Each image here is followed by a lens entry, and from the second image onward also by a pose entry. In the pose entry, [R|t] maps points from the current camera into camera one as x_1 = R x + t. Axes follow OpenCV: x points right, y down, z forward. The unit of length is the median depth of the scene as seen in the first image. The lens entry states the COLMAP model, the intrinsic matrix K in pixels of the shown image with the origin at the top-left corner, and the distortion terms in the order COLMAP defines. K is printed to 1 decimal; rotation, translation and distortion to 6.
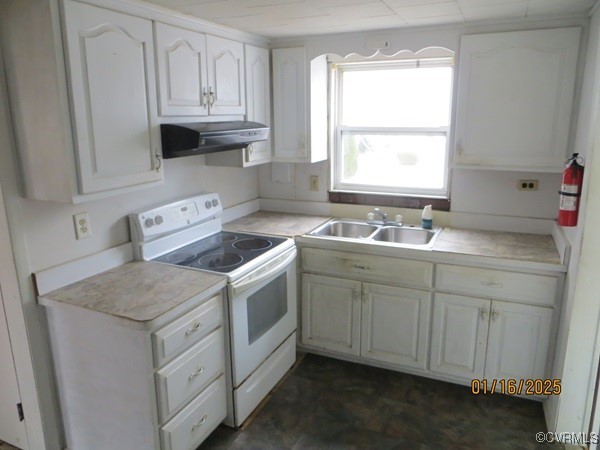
lens RADIAL K [[446.6, 0, 300.2], [0, 446.6, 223.2], [0, 0, 1]] dist [-0.026769, 0.002294]
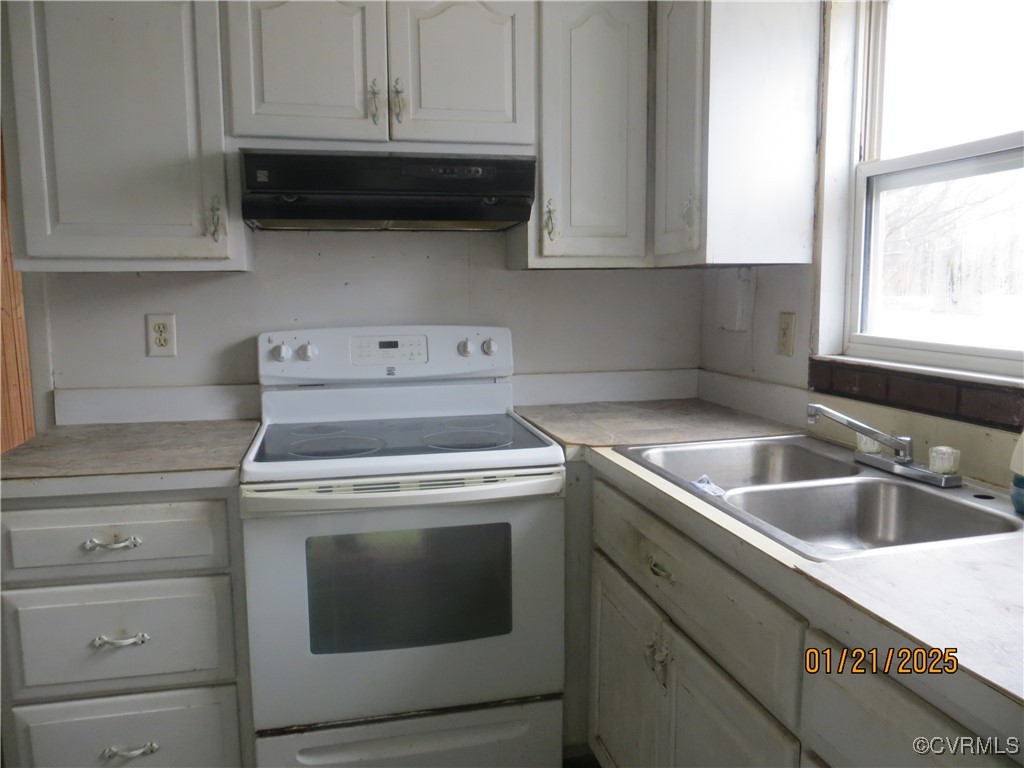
lens RADIAL K [[762.1, 0, 511.9], [0, 762.1, 383.4], [0, 0, 1]] dist [-0.026769, 0.002294]
pose [[0.615909, 0.103279, -0.781018, 0.525209], [-0.183771, 0.982855, -0.014952, -0.001681], [0.766084, 0.152737, 0.624329, 0.643245]]
